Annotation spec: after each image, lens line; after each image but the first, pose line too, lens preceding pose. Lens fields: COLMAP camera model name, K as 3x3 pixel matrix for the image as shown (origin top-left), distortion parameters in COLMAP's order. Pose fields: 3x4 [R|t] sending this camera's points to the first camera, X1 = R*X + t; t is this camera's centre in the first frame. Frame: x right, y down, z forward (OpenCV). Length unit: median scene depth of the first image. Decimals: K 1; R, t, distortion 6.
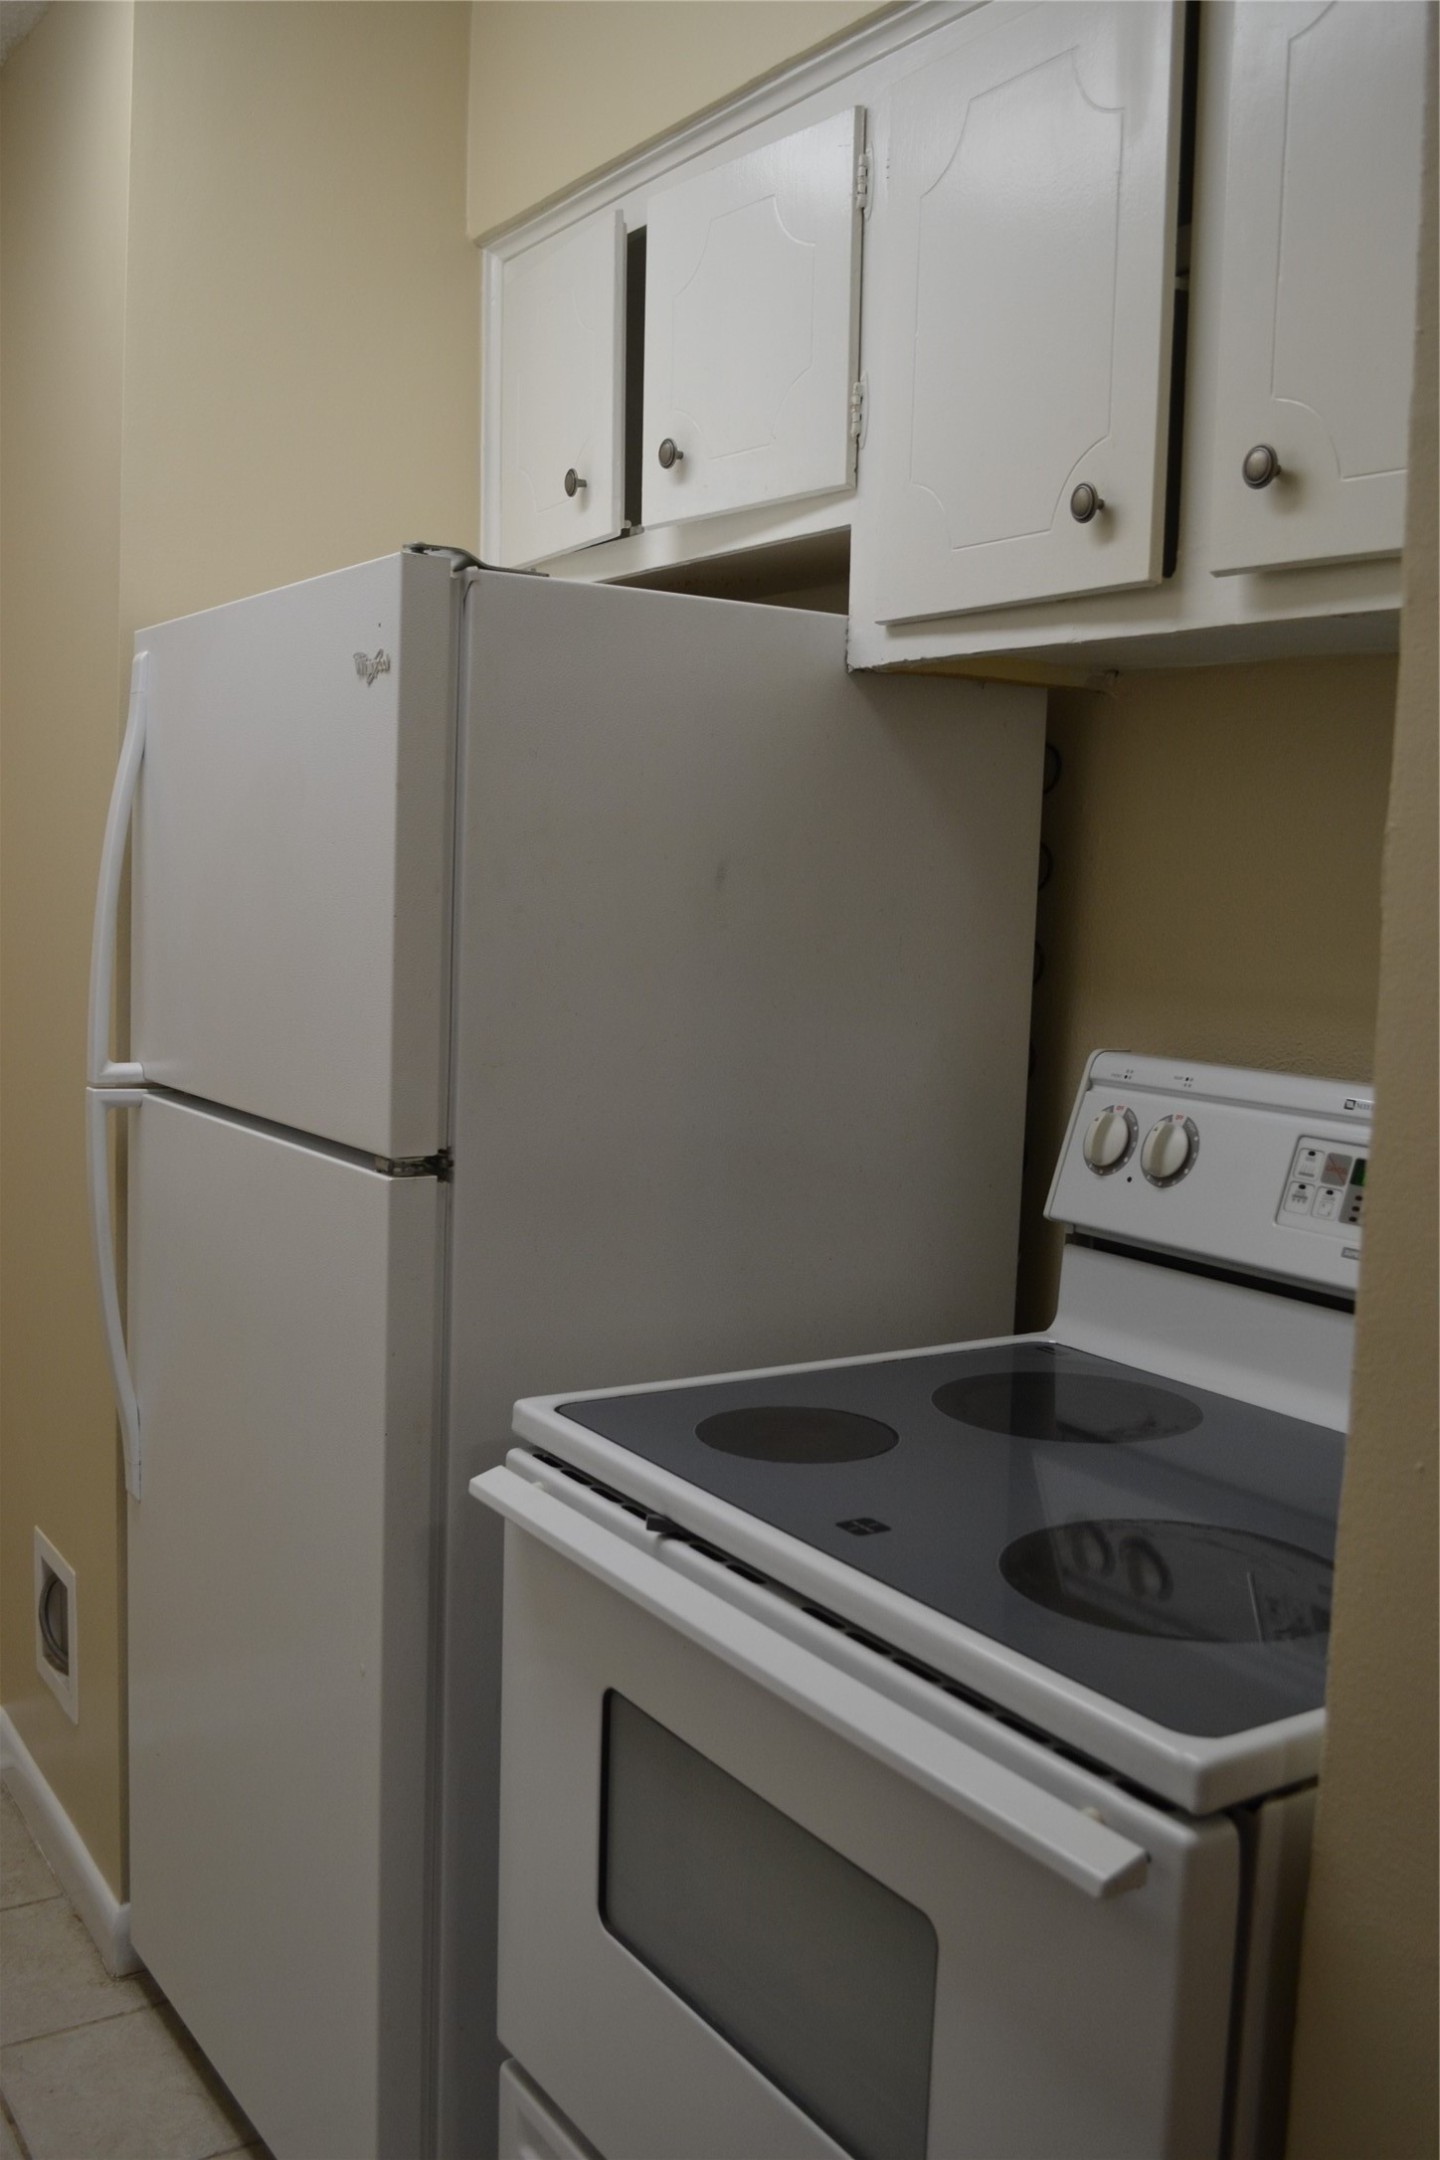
lens RADIAL K [[1924.7, 0, 720.0], [0, 1924.7, 1080.0], [0, 0, 1]] dist [-0.055660, -0.066529]
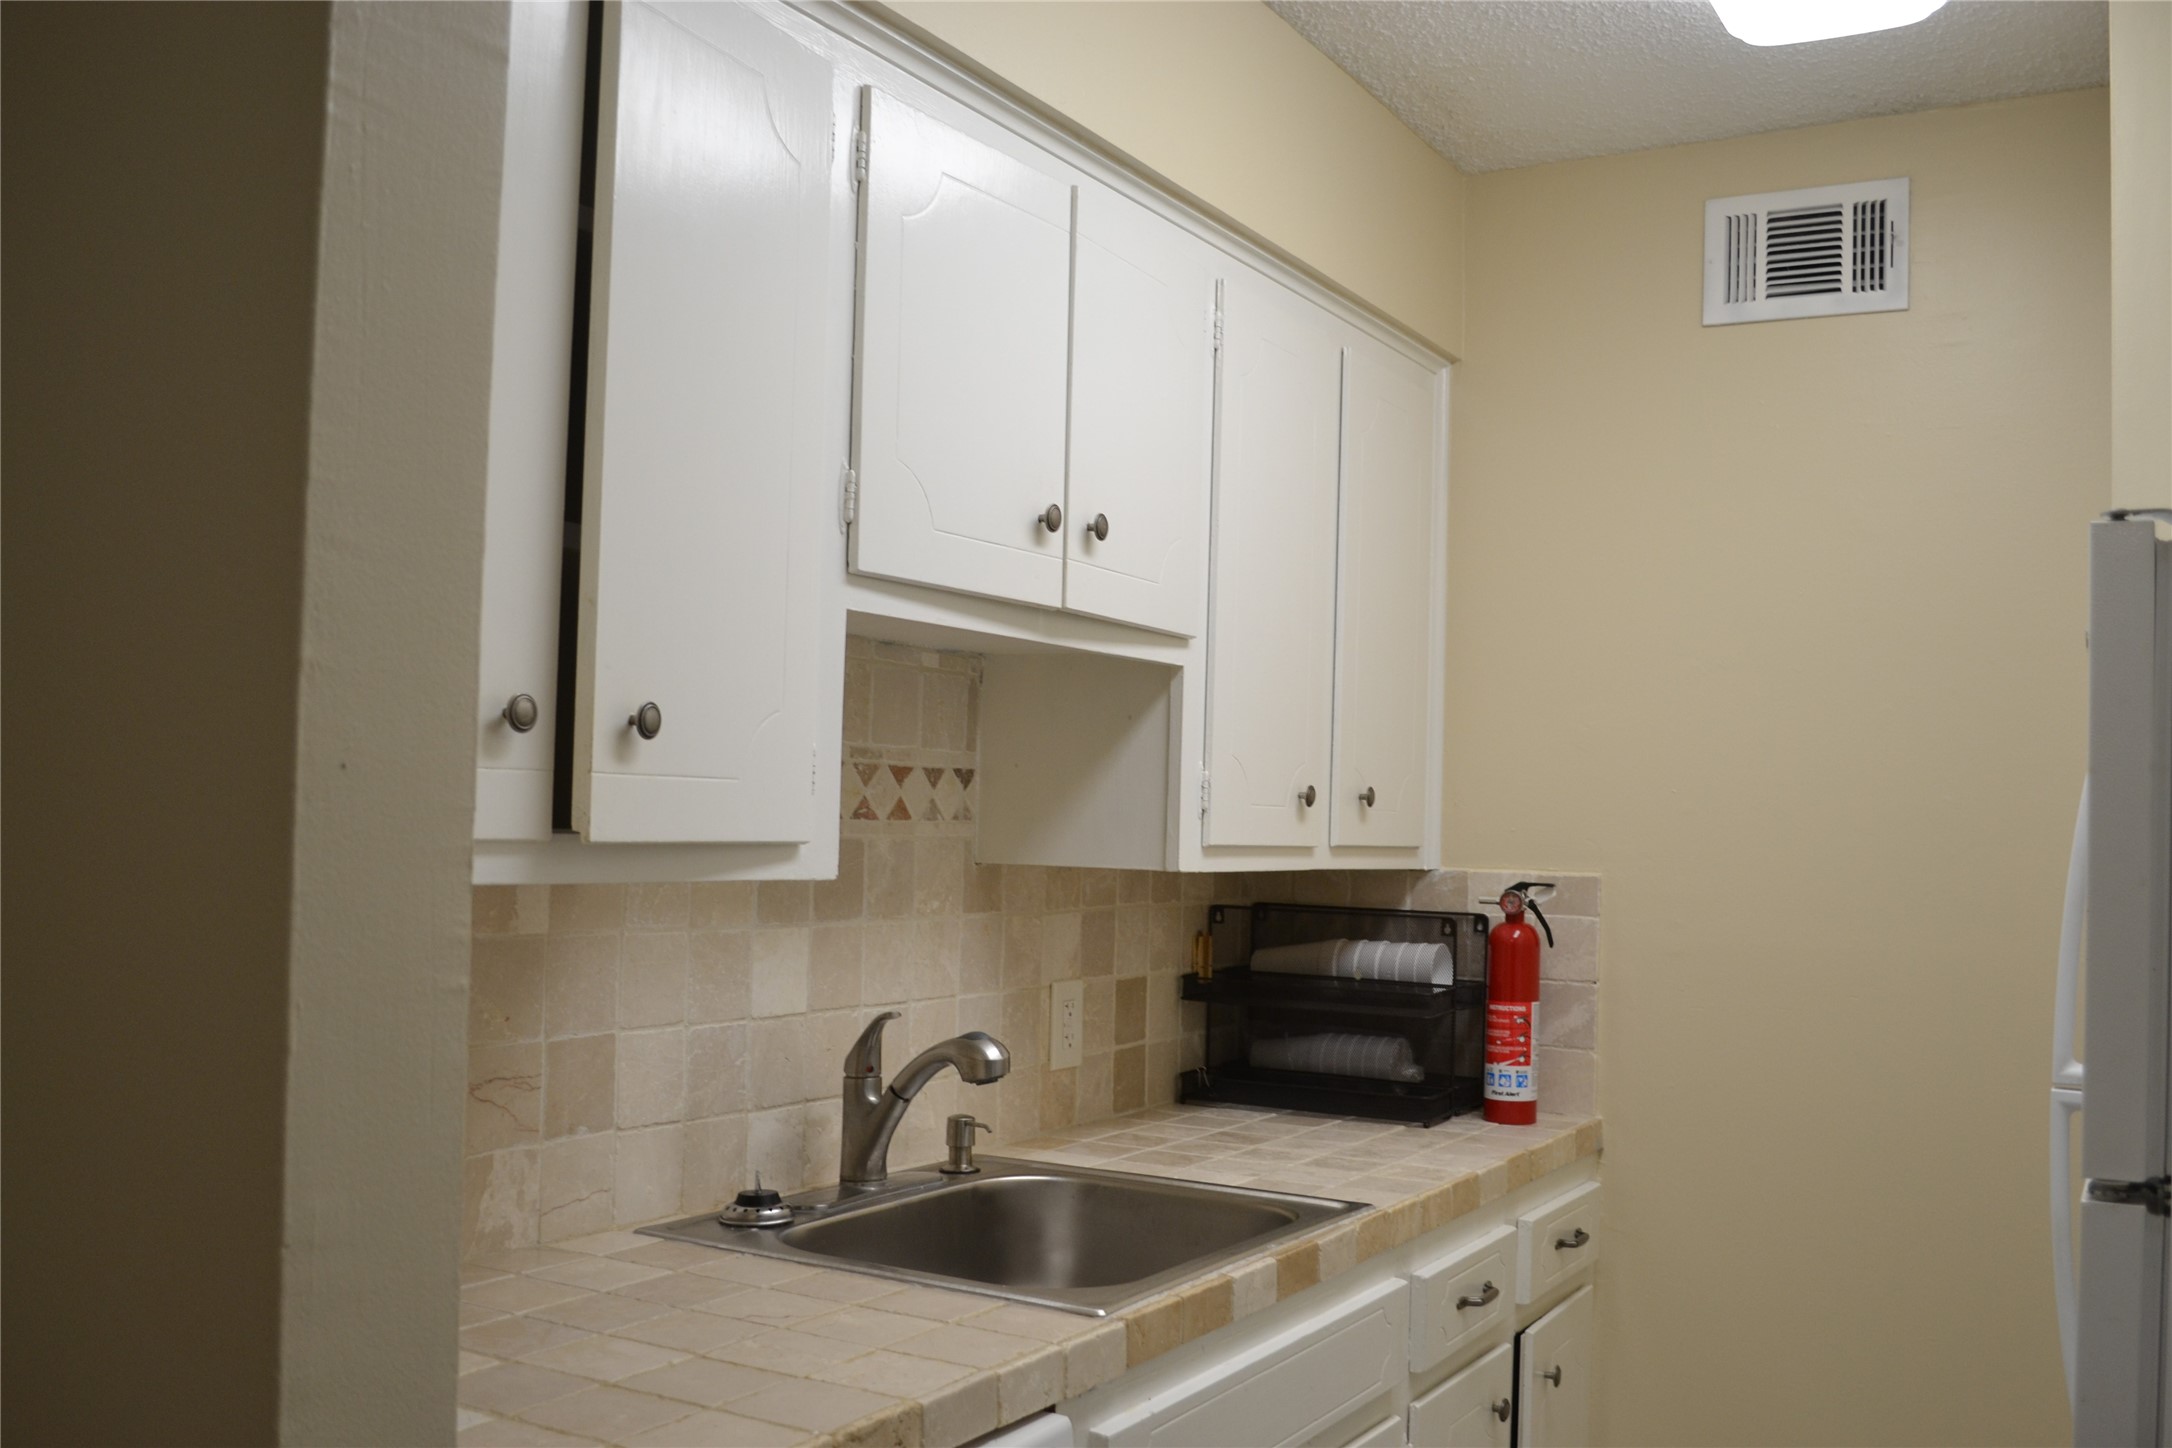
lens RADIAL K [[1935.4, 0, 1085.6], [0, 1935.4, 745.4], [0, 0, 1]] dist [-0.055660, -0.066529]
pose [[0.437400, -0.051359, -0.897799, 0.422059], [-0.107864, 0.988164, -0.109079, -0.012722], [0.892775, 0.144551, 0.426683, 0.168176]]
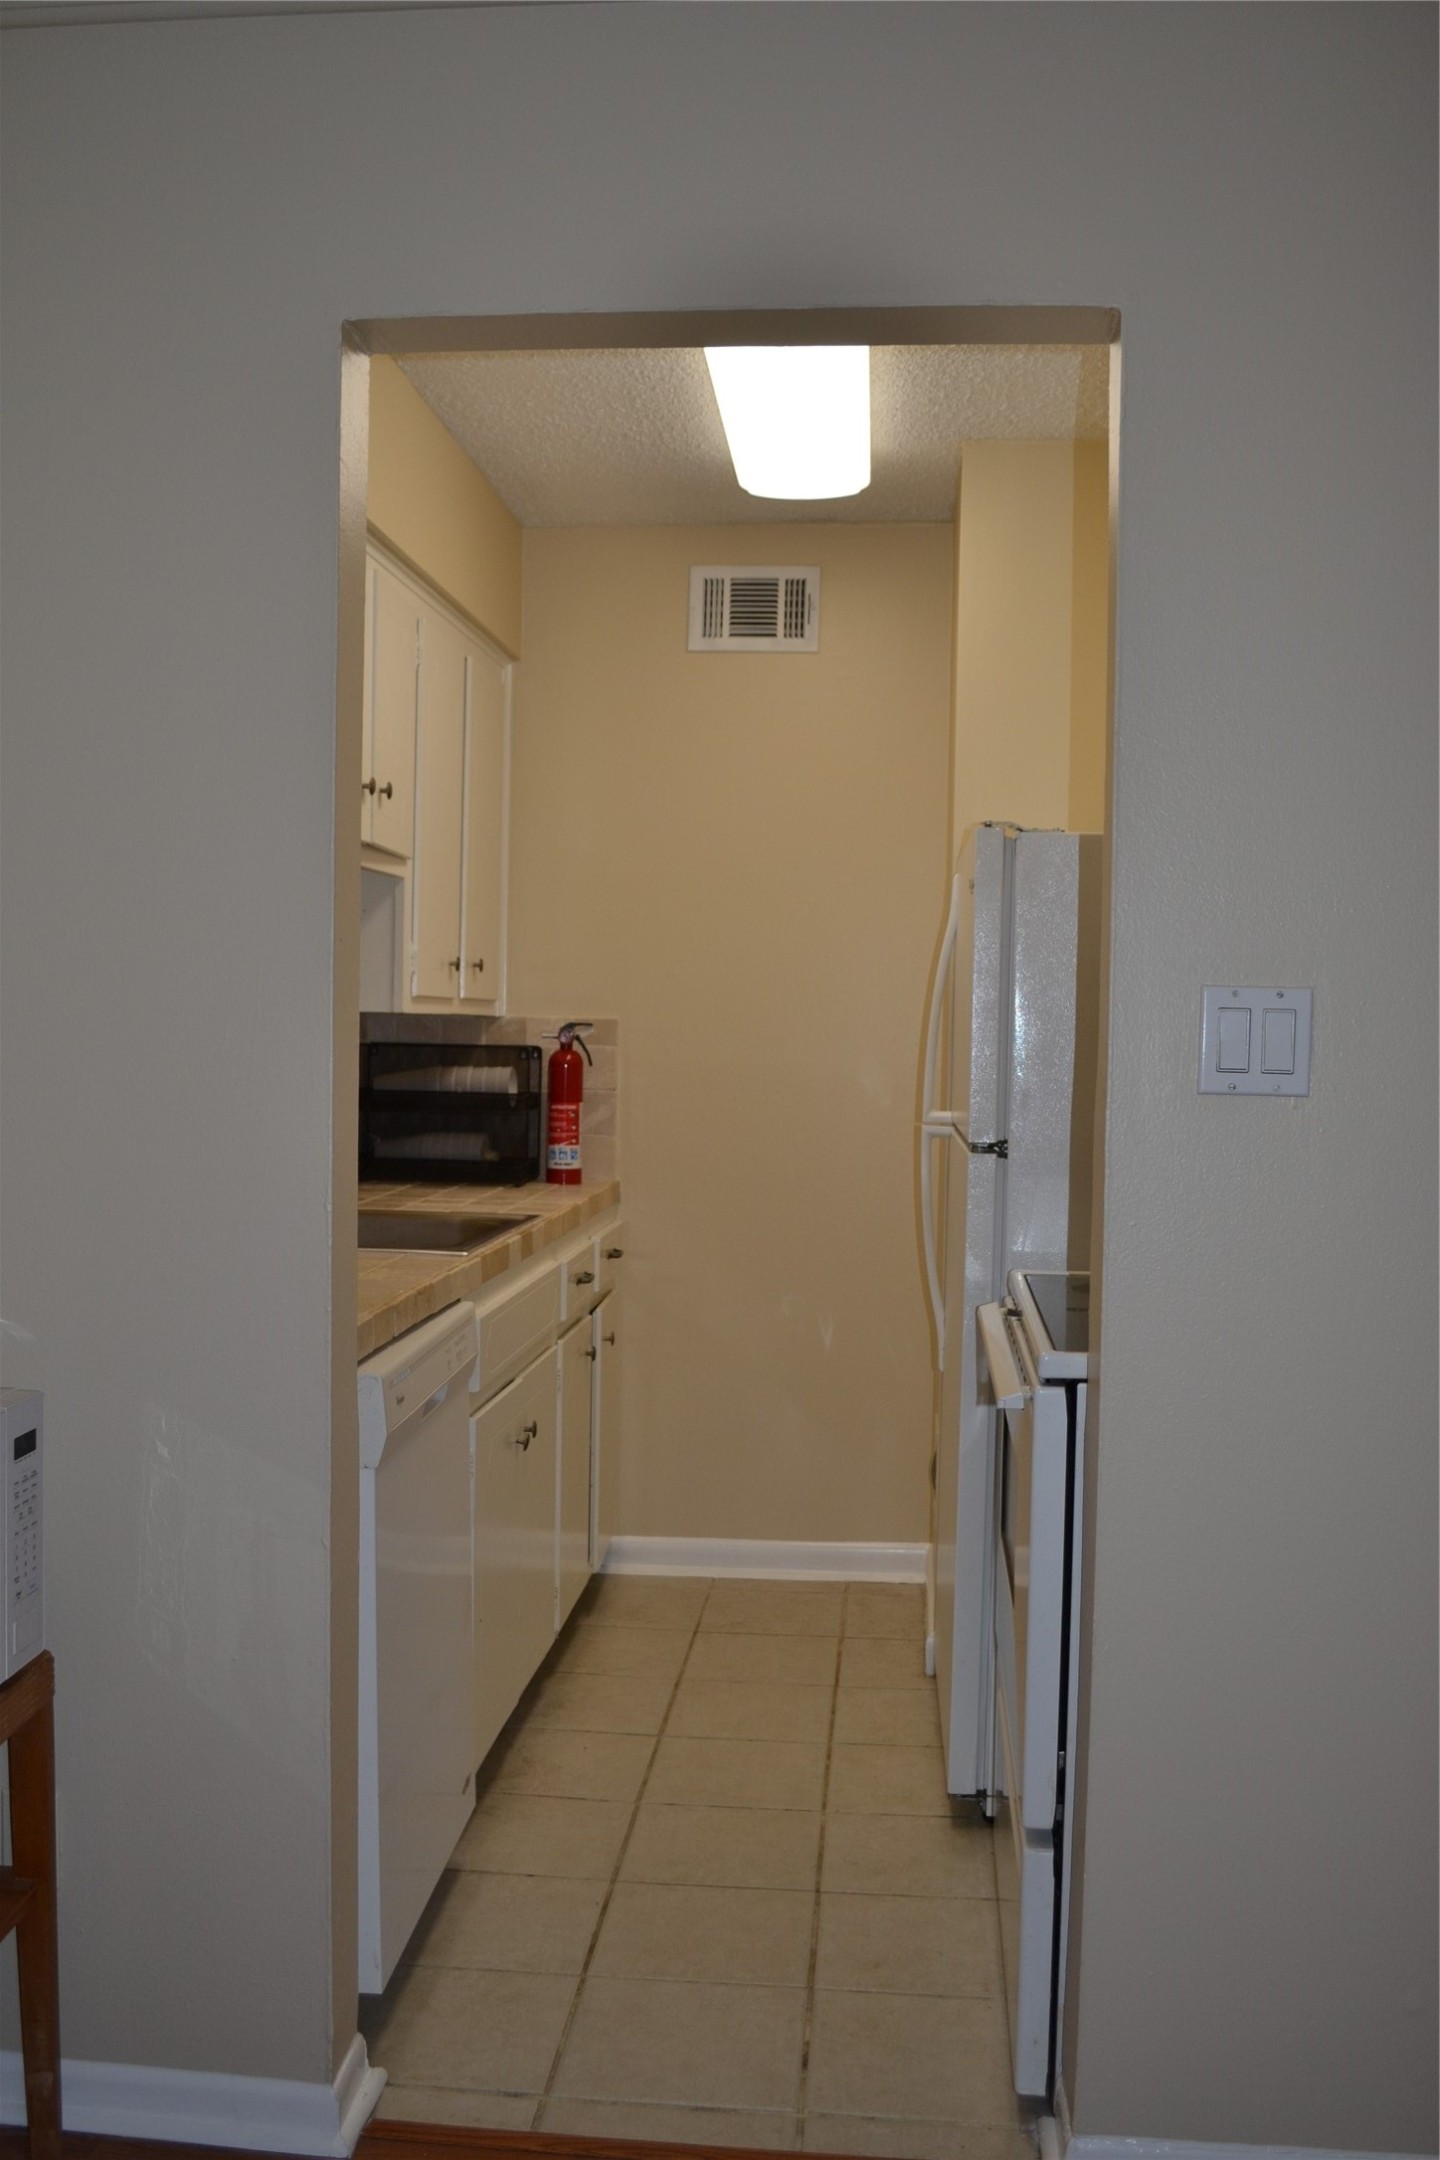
lens RADIAL K [[1924.7, 0, 720.0], [0, 1924.7, 1080.0], [0, 0, 1]] dist [-0.055660, -0.066529]
pose [[0.780383, 0.003457, -0.625292, 0.804783], [-0.058468, 0.996007, -0.067463, 0.119500], [0.622562, 0.089207, 0.777469, -0.617111]]
